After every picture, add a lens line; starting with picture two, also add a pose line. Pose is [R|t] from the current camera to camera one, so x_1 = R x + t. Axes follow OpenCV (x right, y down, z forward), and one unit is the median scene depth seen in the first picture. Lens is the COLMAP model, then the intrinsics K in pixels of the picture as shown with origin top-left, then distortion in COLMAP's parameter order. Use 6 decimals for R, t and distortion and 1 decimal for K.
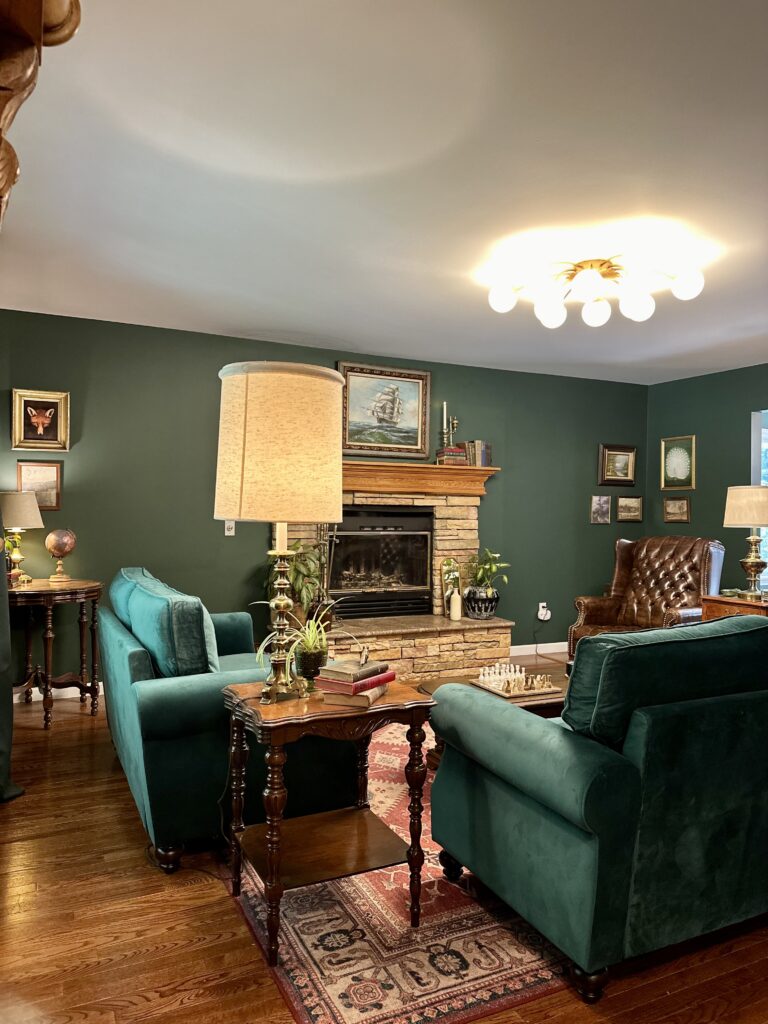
lens RADIAL K [[725.2, 0, 384.0], [0, 725.2, 512.0], [0, 0, 1]] dist [0.011384, -0.002807]
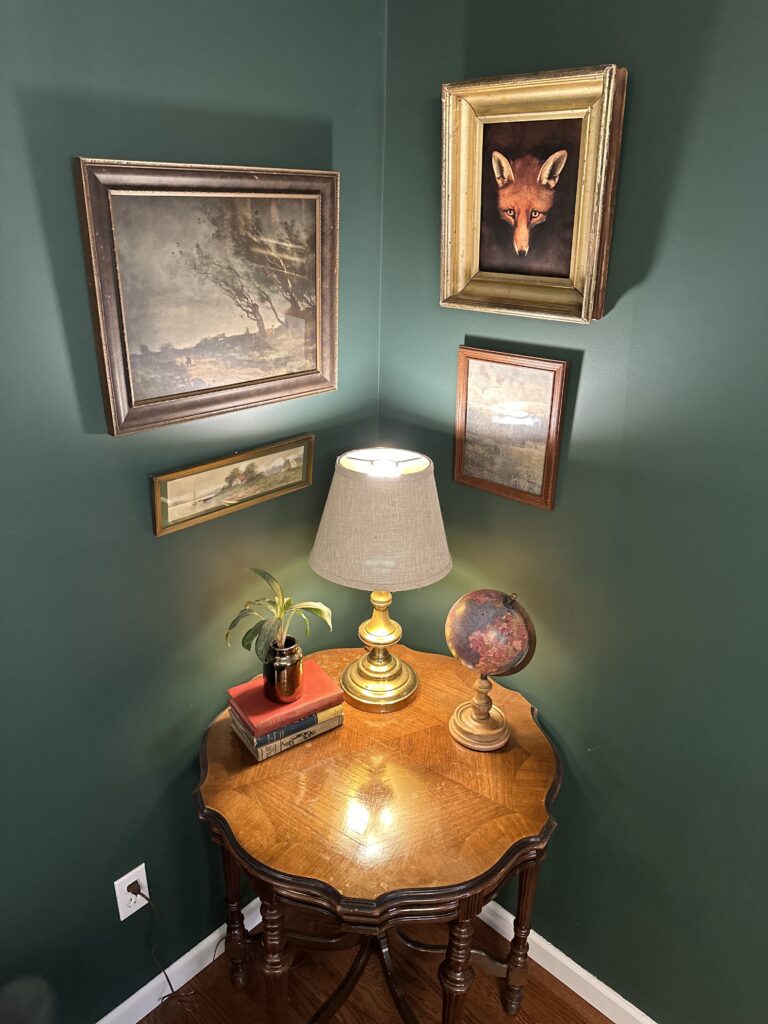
lens RADIAL K [[725.2, 0, 384.0], [0, 725.2, 512.0], [0, 0, 1]] dist [0.011384, -0.002807]
pose [[0.339892, 0.360416, -0.868662, -0.202577], [-0.012837, 0.925344, 0.378912, -0.119068], [0.940377, -0.117638, 0.319144, 0.836839]]
